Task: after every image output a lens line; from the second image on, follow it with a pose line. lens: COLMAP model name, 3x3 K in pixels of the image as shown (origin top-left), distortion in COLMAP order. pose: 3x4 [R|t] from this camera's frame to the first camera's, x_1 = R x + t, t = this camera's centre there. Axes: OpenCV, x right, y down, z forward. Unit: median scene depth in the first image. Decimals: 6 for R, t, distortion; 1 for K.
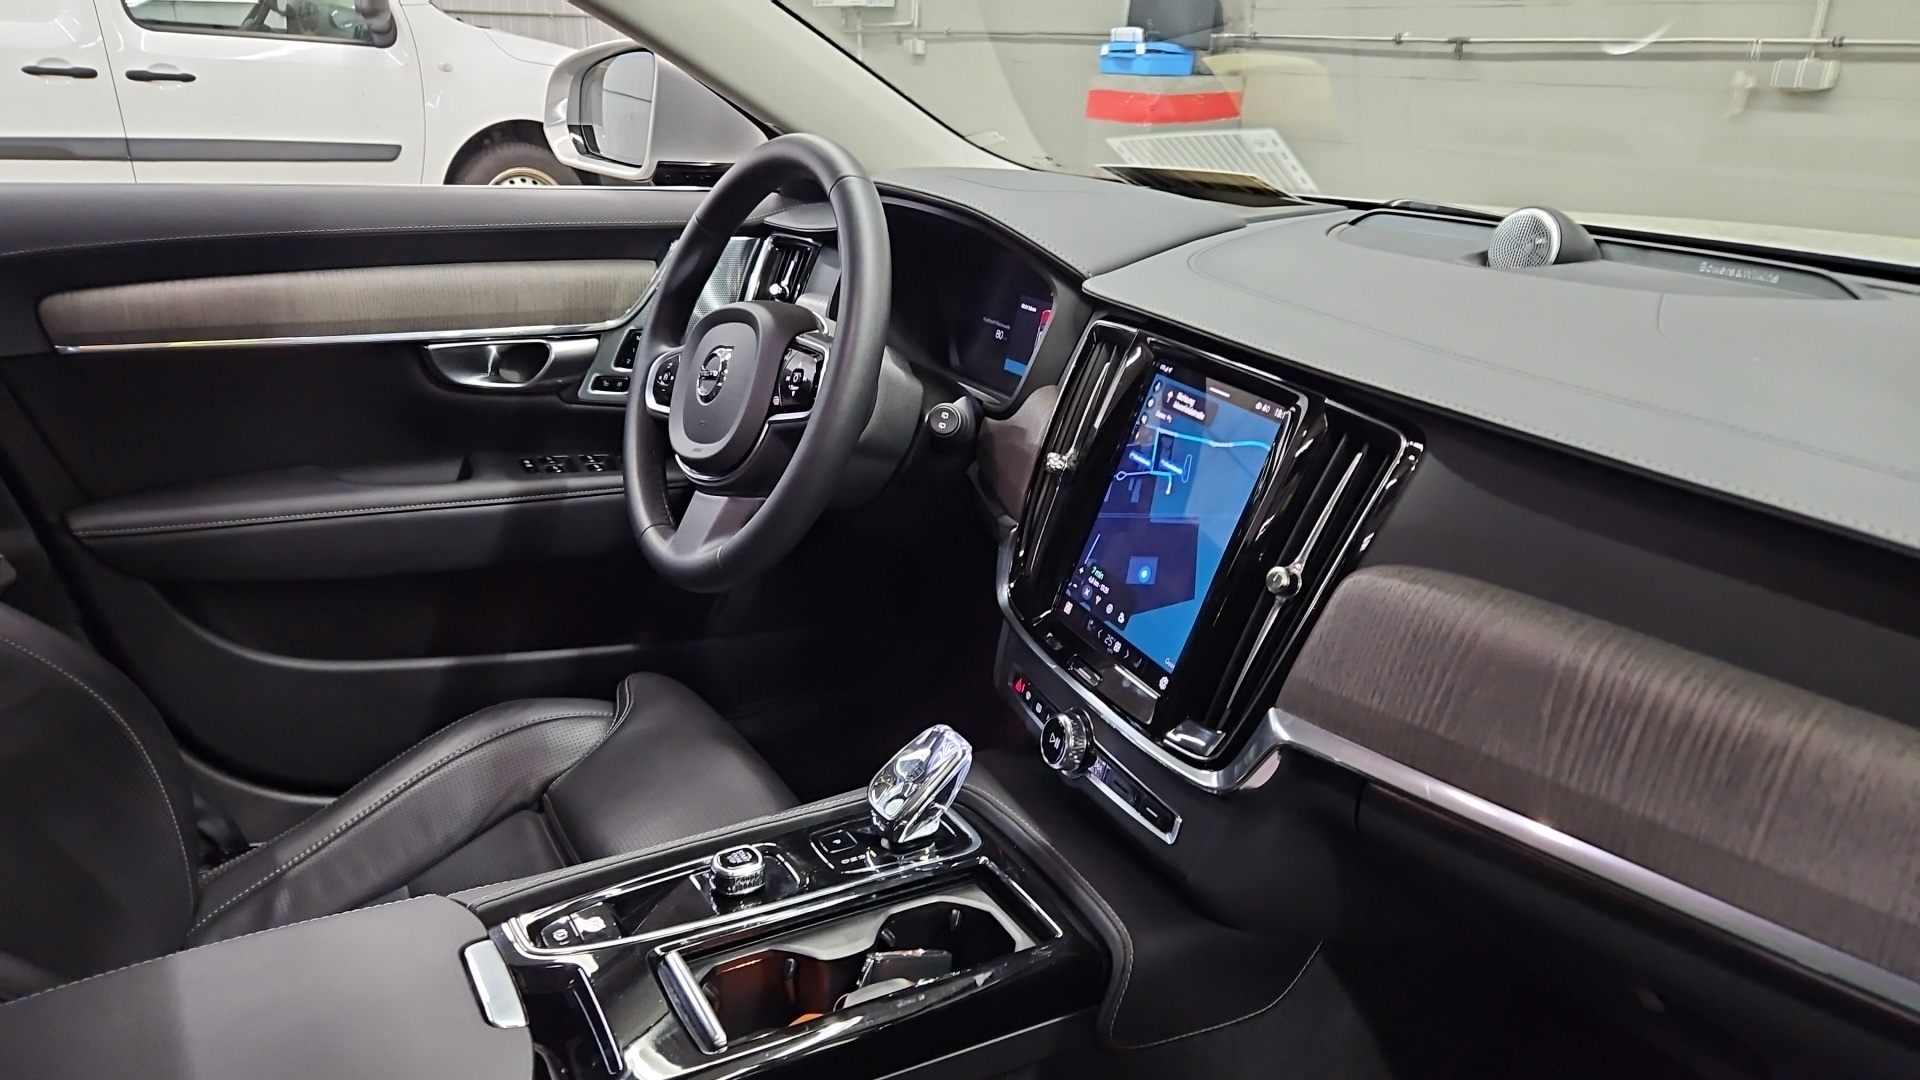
lens RADIAL K [[1289.1, 0, 958.8], [0, 1289.1, 512.8], [0, 0, 1]] dist [0.009679, 0.002915]
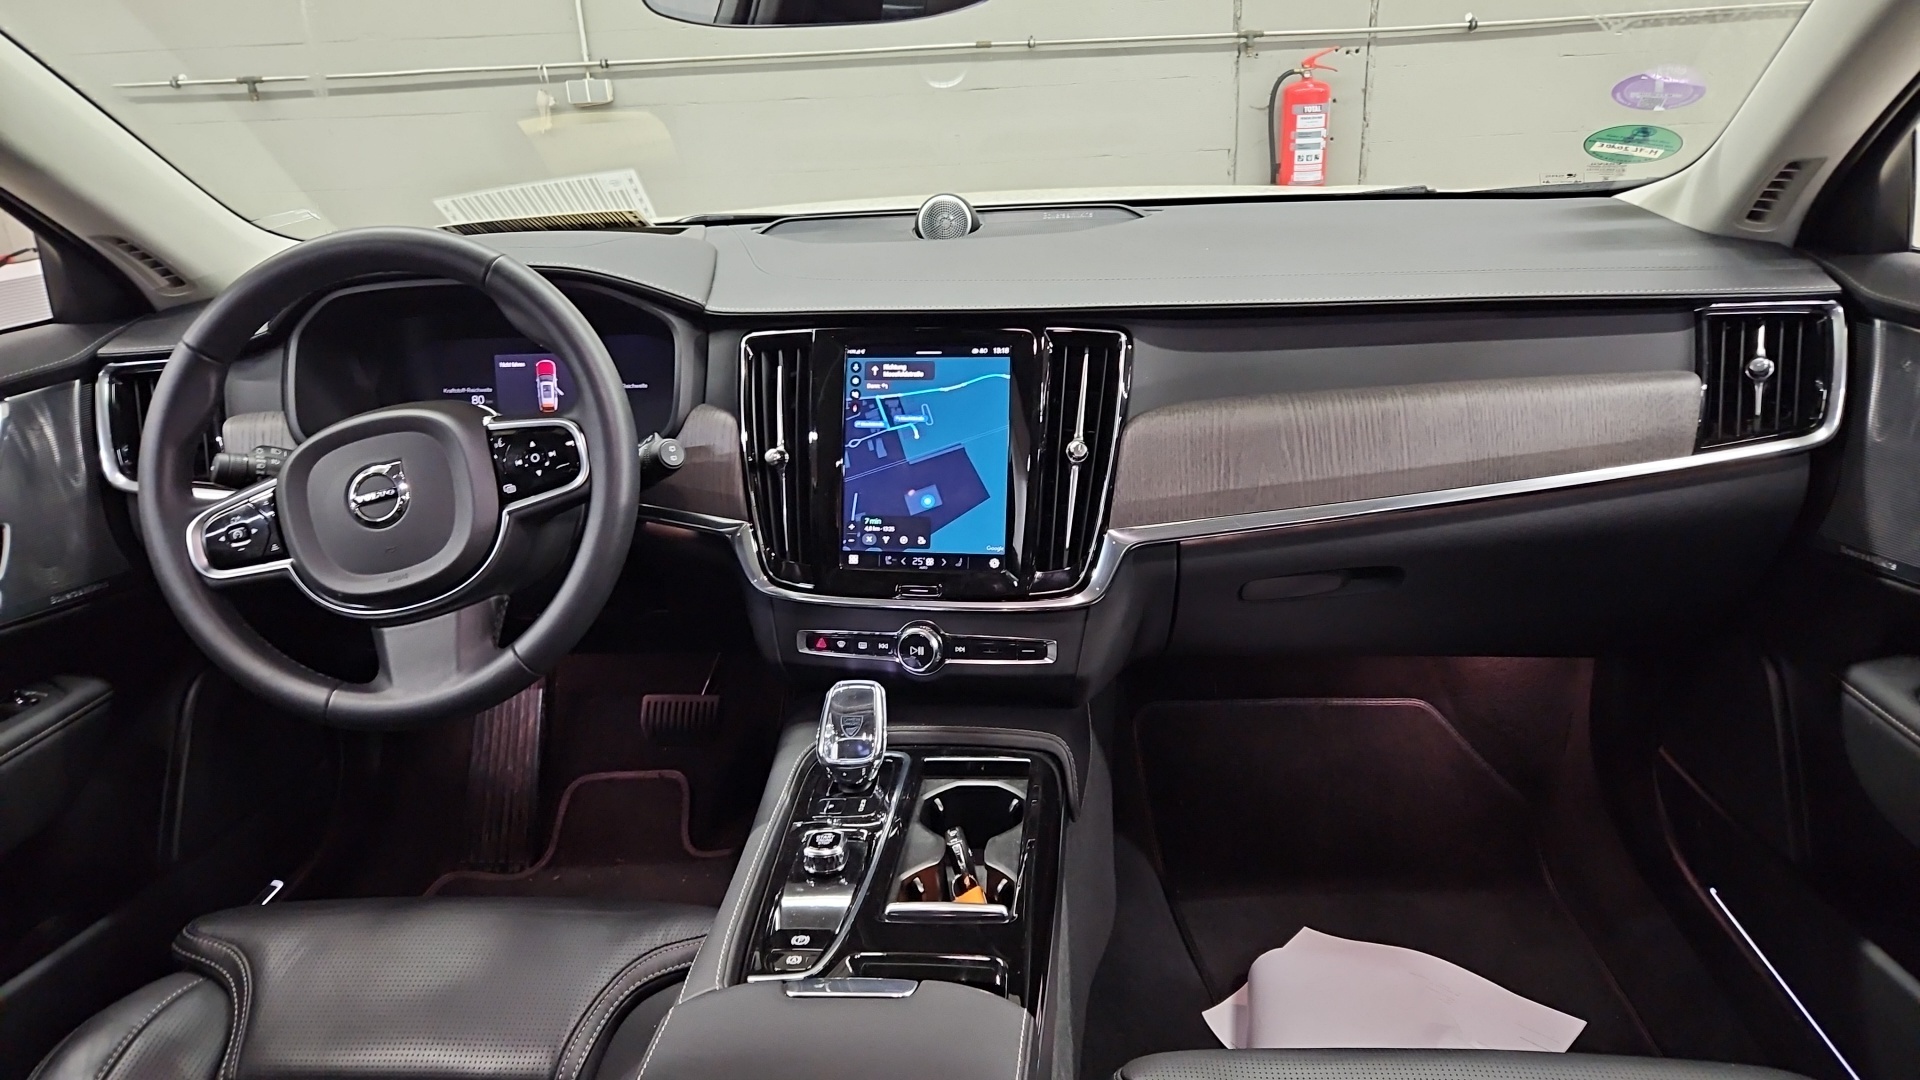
lens RADIAL K [[1334.4, 0, 960.0], [0, 1334.4, 540.0], [0, 0, 1]] dist [0.008339, 0.001453]
pose [[0.576717, -0.322553, 0.750571, -0.836864], [0.329903, 0.932463, 0.147232, -0.100615], [-0.747370, 0.162704, 0.644178, 0.112893]]
